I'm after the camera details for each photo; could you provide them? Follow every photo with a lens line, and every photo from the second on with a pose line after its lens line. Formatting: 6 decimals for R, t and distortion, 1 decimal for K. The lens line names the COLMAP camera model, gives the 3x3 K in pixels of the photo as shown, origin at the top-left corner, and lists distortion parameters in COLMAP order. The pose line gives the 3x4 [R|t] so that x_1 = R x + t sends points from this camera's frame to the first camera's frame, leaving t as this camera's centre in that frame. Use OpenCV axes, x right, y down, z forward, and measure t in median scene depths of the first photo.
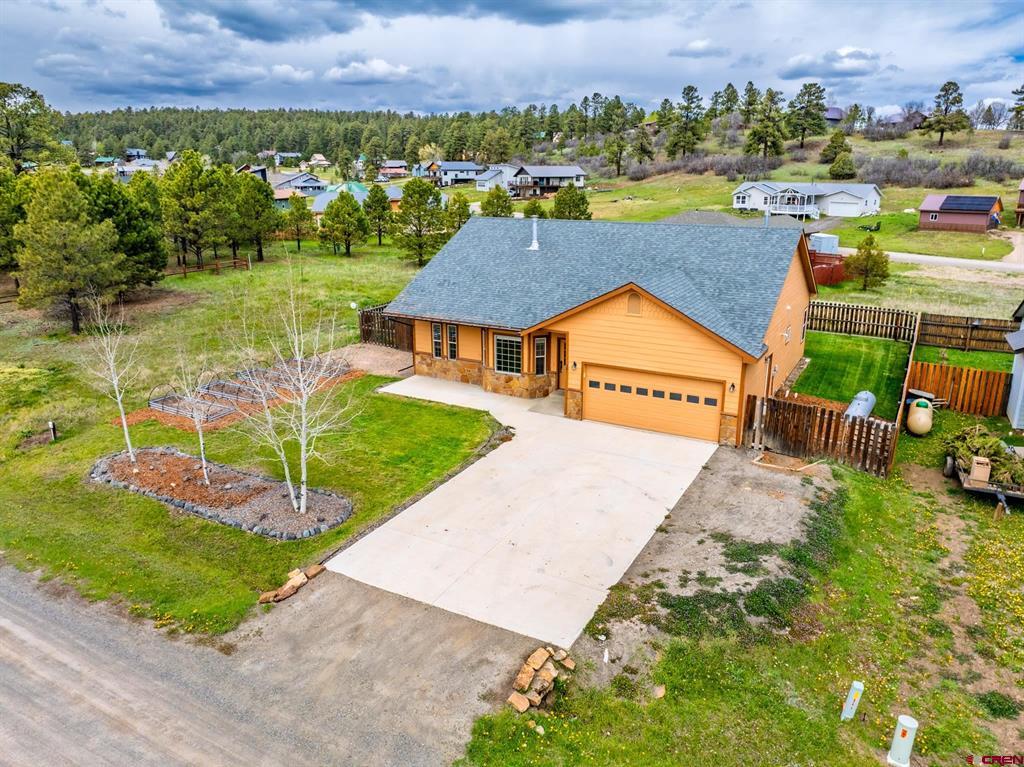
lens RADIAL K [[722.0, 0, 514.5], [0, 722.0, 377.5], [0, 0, 1]] dist [-0.046544, 0.015534]
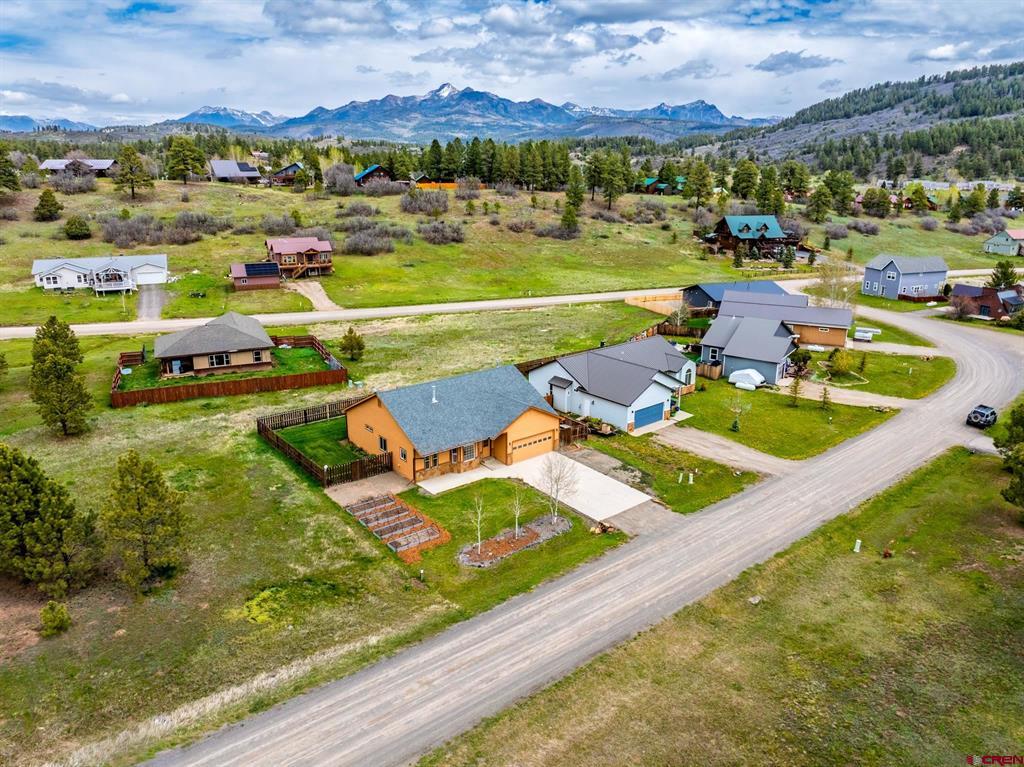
lens RADIAL K [[722.0, 0, 512.3], [0, 722.0, 376.8], [0, 0, 1]] dist [-0.046544, 0.015534]
pose [[0.365009, -0.260154, 0.893917, -1.873766], [0.246290, 0.952940, 0.176765, -0.610127], [-0.897836, 0.155642, 0.411906, -0.046815]]
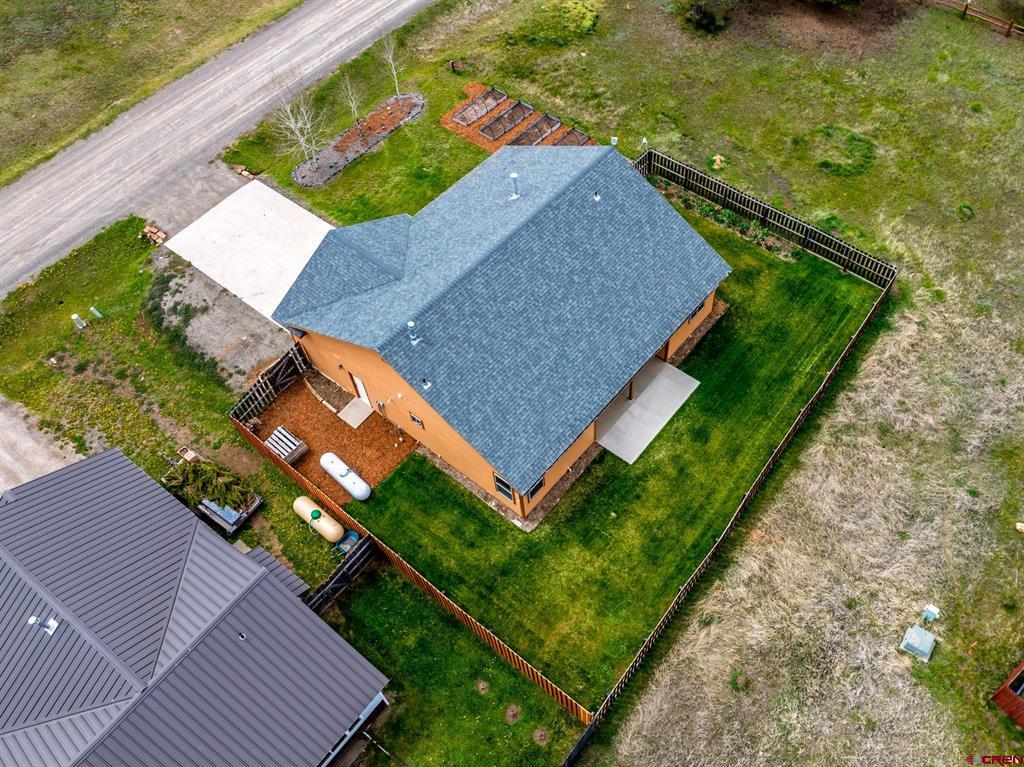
lens RADIAL K [[854.8, 0, 580.1], [0, 854.8, 386.2], [0, 0, 1]] dist [-0.027550, -0.022018]
pose [[-0.149875, 0.810998, -0.565527, 1.052120], [-0.275281, 0.515141, 0.811696, -1.203509], [0.949609, 0.277331, 0.146045, 1.091488]]
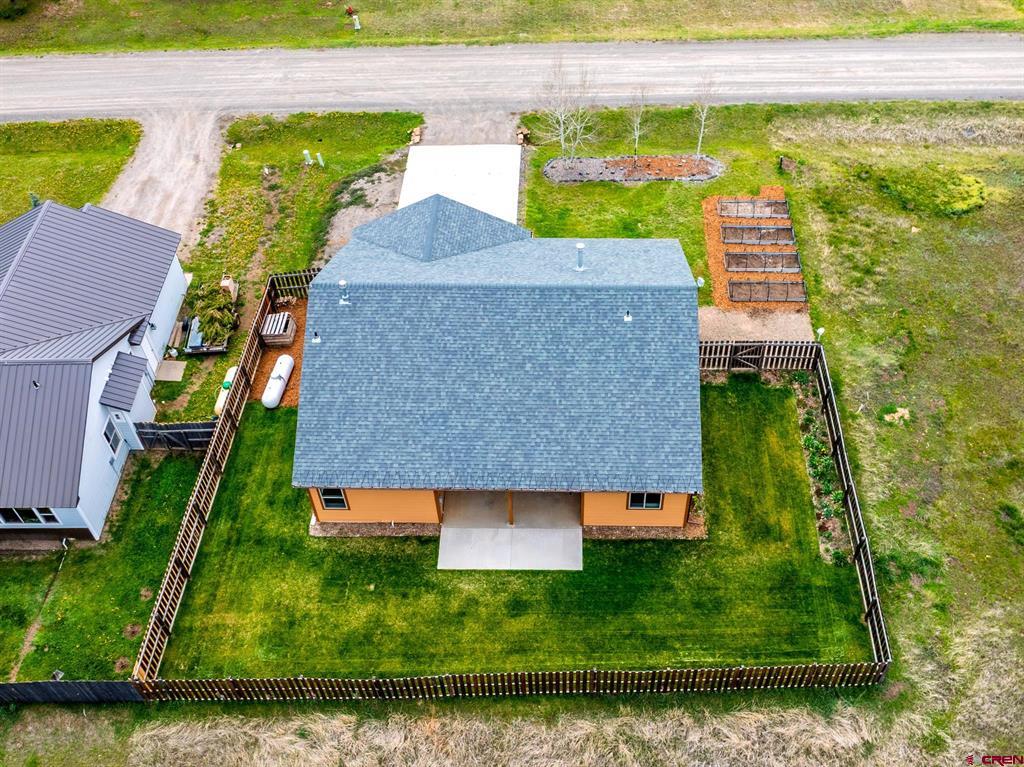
lens RADIAL K [[976.7, 0, 546.0], [0, 976.7, 375.1], [0, 0, 1]] dist [-0.020961, -0.049476]
pose [[-0.885237, 0.357003, -0.298169, 0.553960], [-0.110235, 0.461746, 0.880136, -1.382474], [0.451890, 0.811997, -0.369400, 1.740103]]
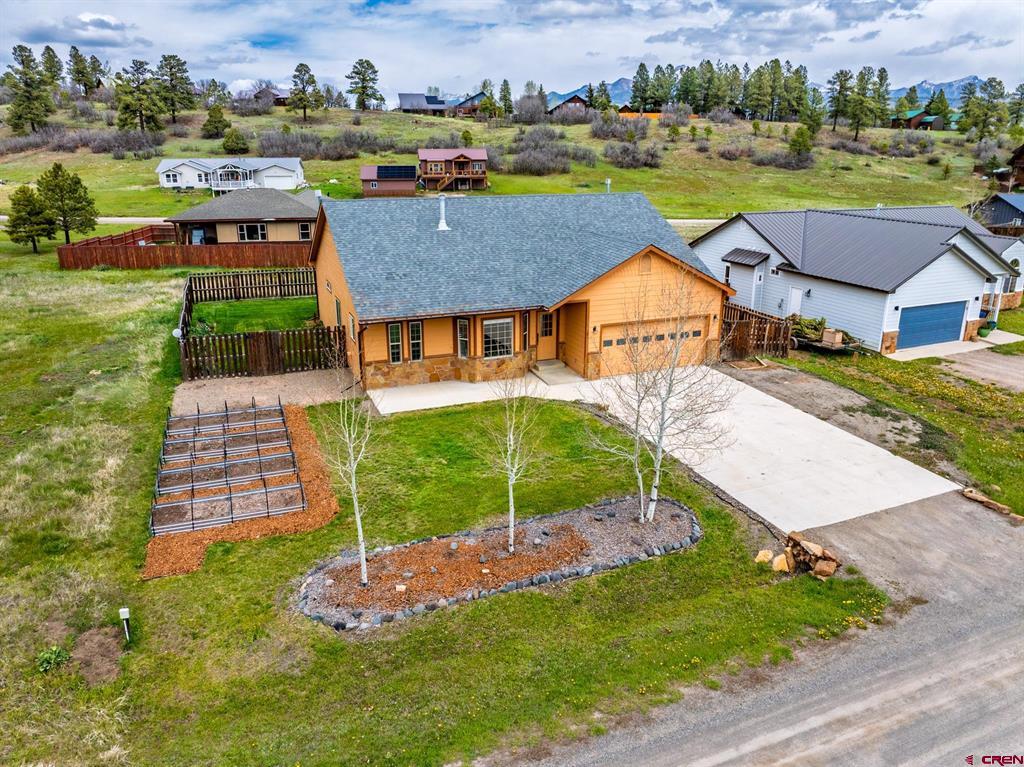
lens RADIAL K [[722.0, 0, 512.1], [0, 722.0, 375.9], [0, 0, 1]] dist [-0.046544, 0.015534]
pose [[0.624957, -0.234165, 0.744712, -0.740219], [0.211688, 0.969043, 0.127056, -0.103003], [-0.751410, 0.078242, 0.655180, 0.363893]]
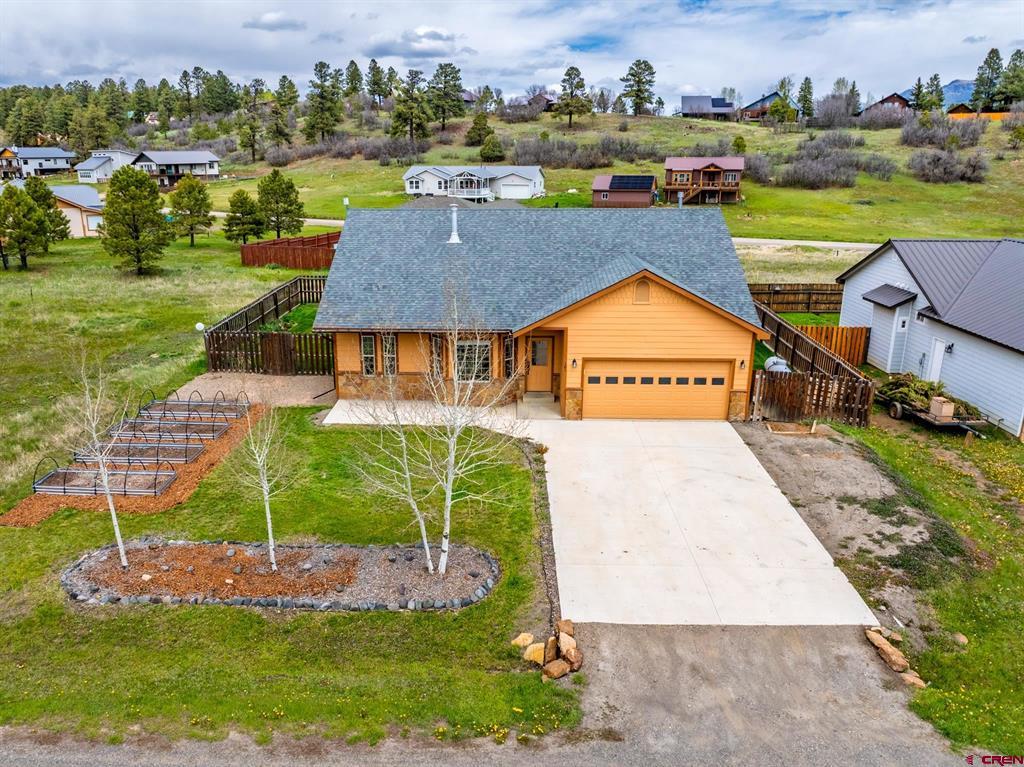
lens RADIAL K [[781.2, 0, 475.3], [0, 781.2, 401.2], [0, 0, 1]] dist [-0.044140, 0.011268]
pose [[0.894863, -0.136597, 0.424925, -0.432444], [0.125347, 0.990616, 0.054473, -0.035515], [-0.428379, 0.004517, 0.903588, 0.125262]]
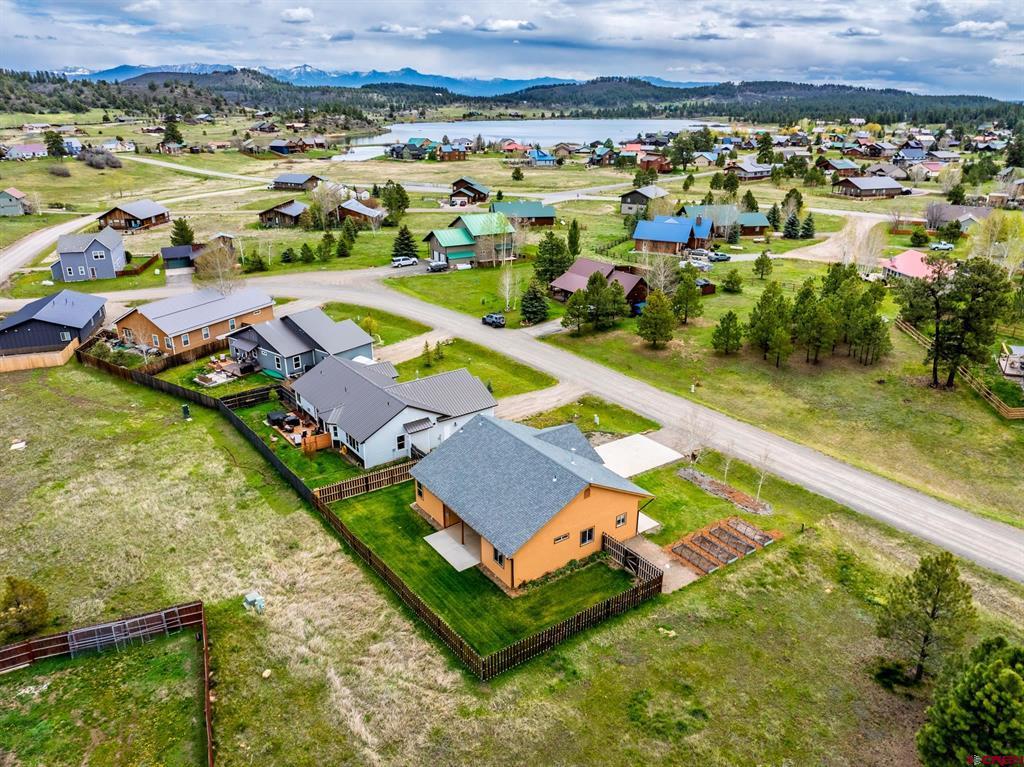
lens RADIAL K [[716.5, 0, 517.0], [0, 716.5, 383.8], [0, 0, 1]] dist [-0.033782, -0.001508]
pose [[-0.901695, -0.158130, 0.402418, -0.600647], [0.119024, 0.803982, 0.582620, -1.569877], [-0.415667, 0.573243, -0.706126, 2.463267]]
